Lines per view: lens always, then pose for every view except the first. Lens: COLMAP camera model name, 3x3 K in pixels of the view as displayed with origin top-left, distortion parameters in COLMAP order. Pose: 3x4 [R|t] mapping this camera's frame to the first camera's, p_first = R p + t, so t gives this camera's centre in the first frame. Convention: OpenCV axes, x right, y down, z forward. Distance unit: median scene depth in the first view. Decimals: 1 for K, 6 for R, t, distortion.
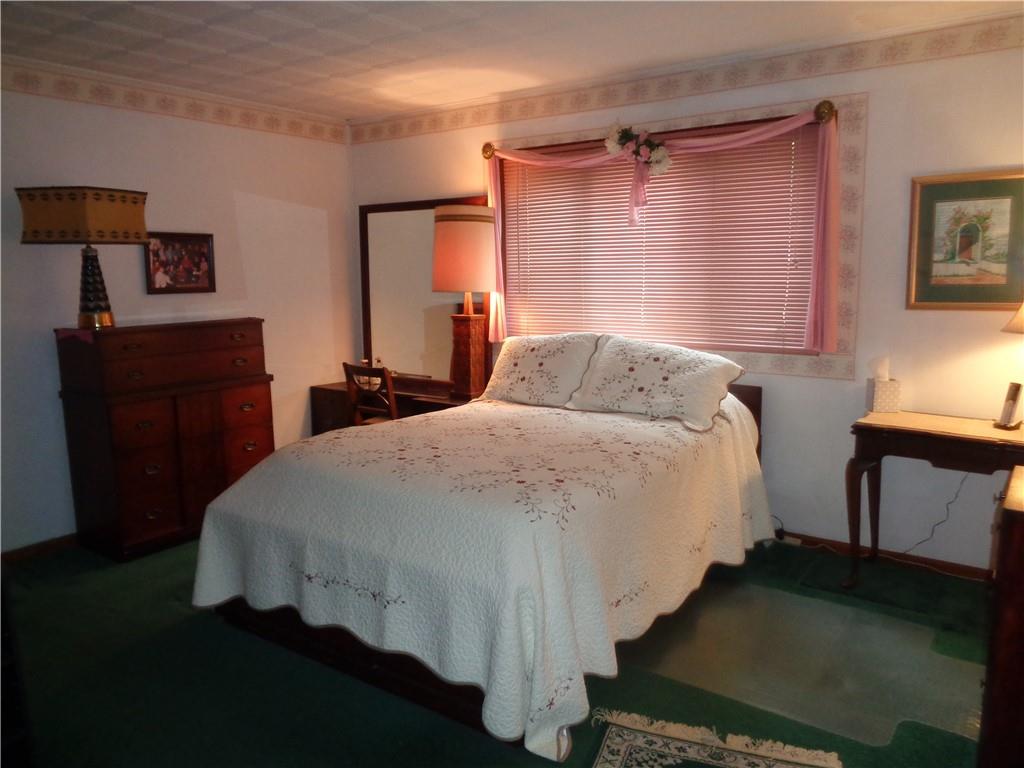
lens RADIAL K [[760.6, 0, 514.0], [0, 760.6, 381.2], [0, 0, 1]] dist [0.009618, -0.001947]
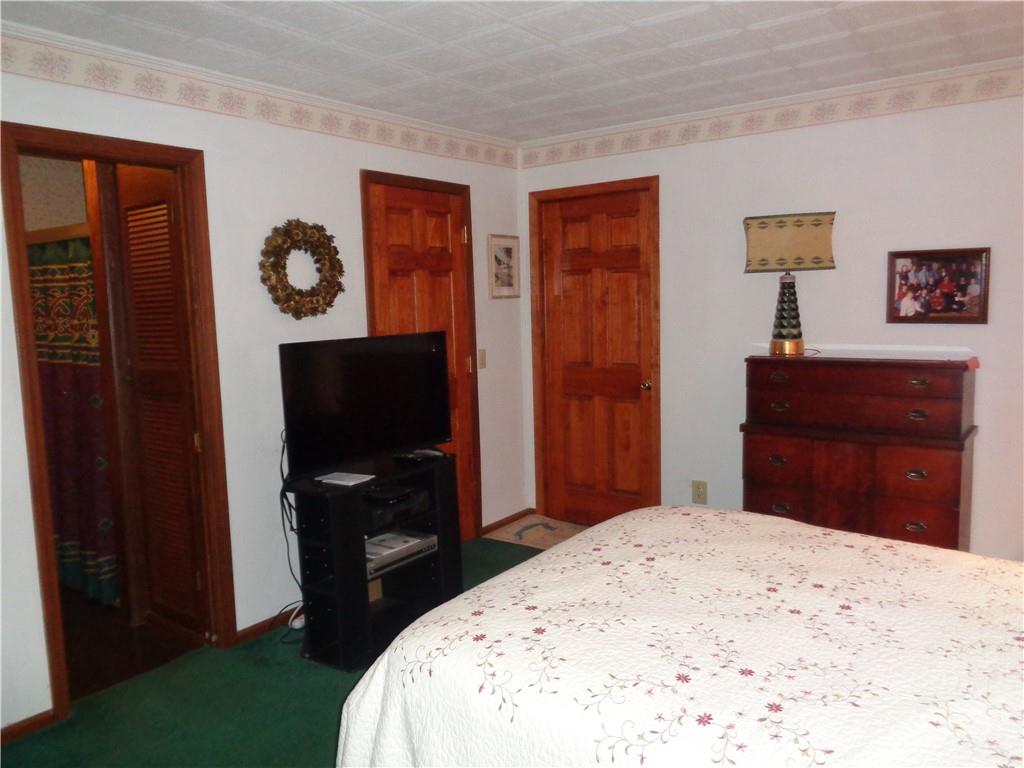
lens RADIAL K [[760.6, 0, 514.5], [0, 760.6, 386.1], [0, 0, 1]] dist [0.009618, -0.001947]
pose [[0.004740, 0.129938, -0.991511, 0.392663], [-0.129242, 0.983286, 0.128242, -0.098996], [0.991602, 0.127537, 0.021454, 0.561573]]
